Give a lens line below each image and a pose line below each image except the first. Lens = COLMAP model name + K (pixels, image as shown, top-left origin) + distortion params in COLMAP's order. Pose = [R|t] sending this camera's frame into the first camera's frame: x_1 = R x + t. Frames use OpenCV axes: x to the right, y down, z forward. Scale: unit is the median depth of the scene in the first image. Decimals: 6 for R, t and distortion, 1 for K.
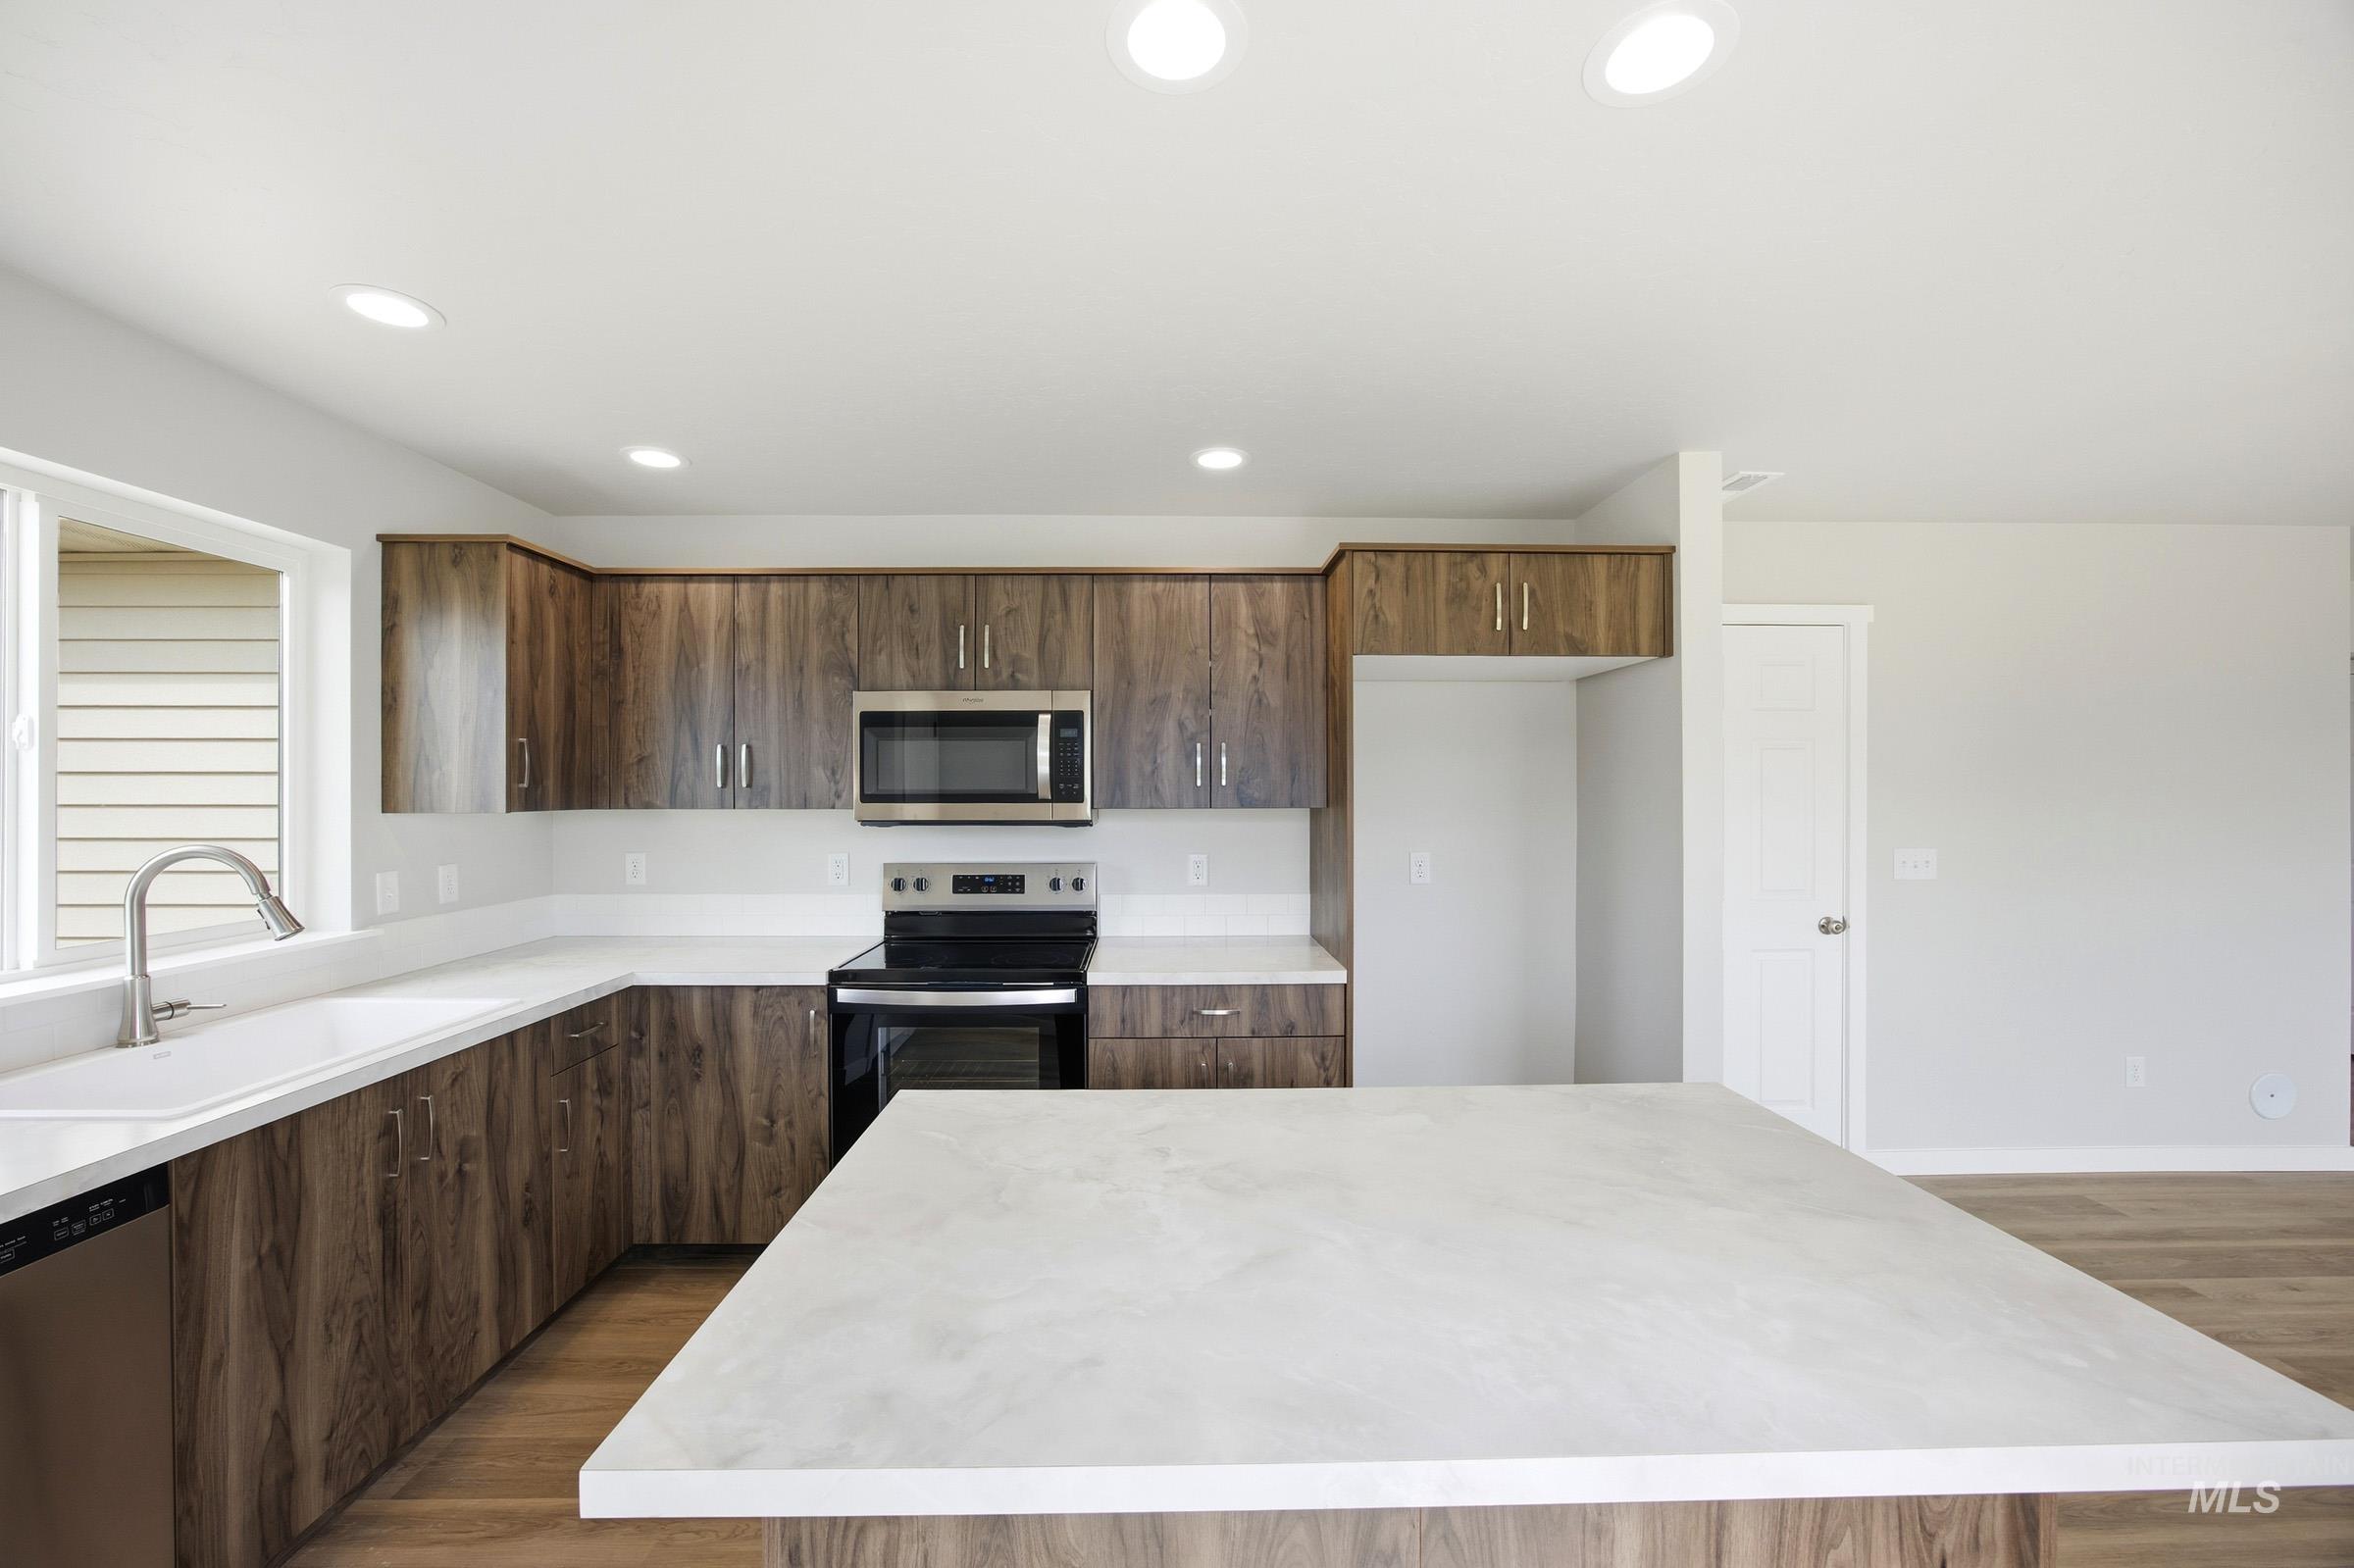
lens RADIAL K [[931.6, 0, 1187.9], [0, 931.6, 785.9], [0, 0, 1]] dist [-0.046844, 0.019937]
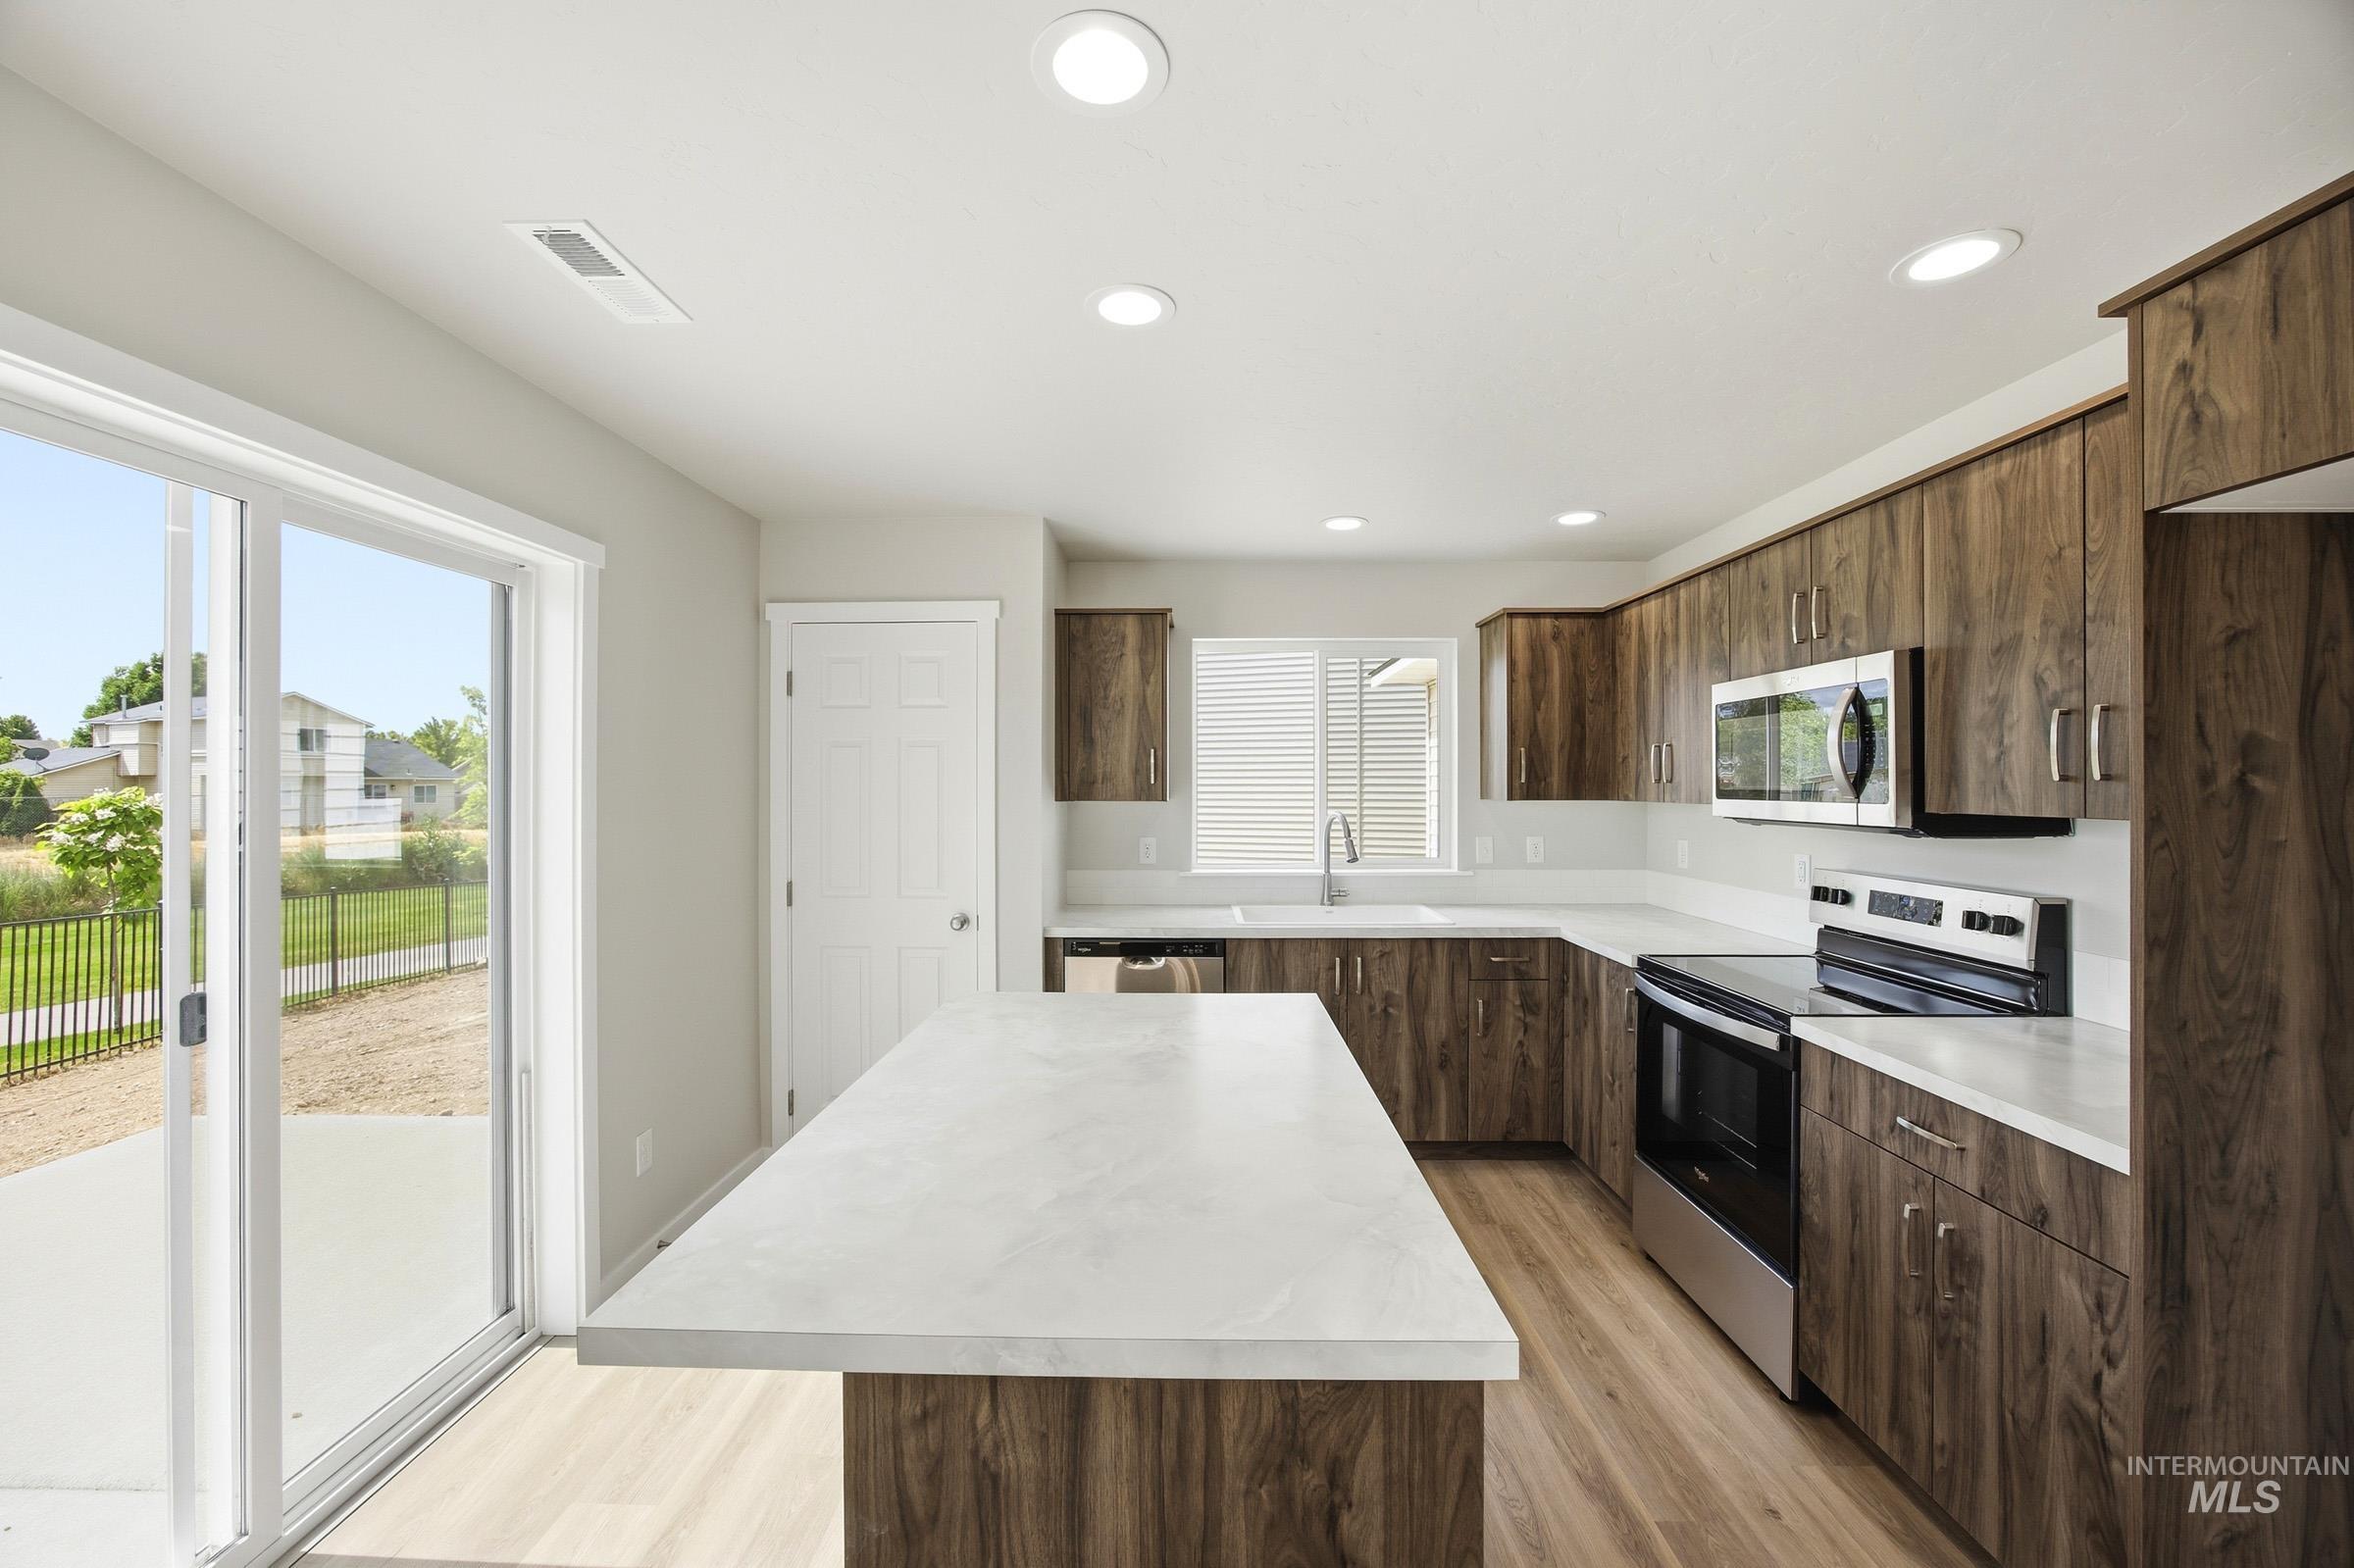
lens RADIAL K [[935.5, 0, 1172.8], [0, 935.5, 786.8], [0, 0, 1]] dist [-0.011851, 0.000401]
pose [[-0.059009, 0.004778, -0.998246, 0.652951], [0.002208, 0.999987, 0.004656, -0.000103], [0.998255, -0.001930, -0.059018, 0.484213]]
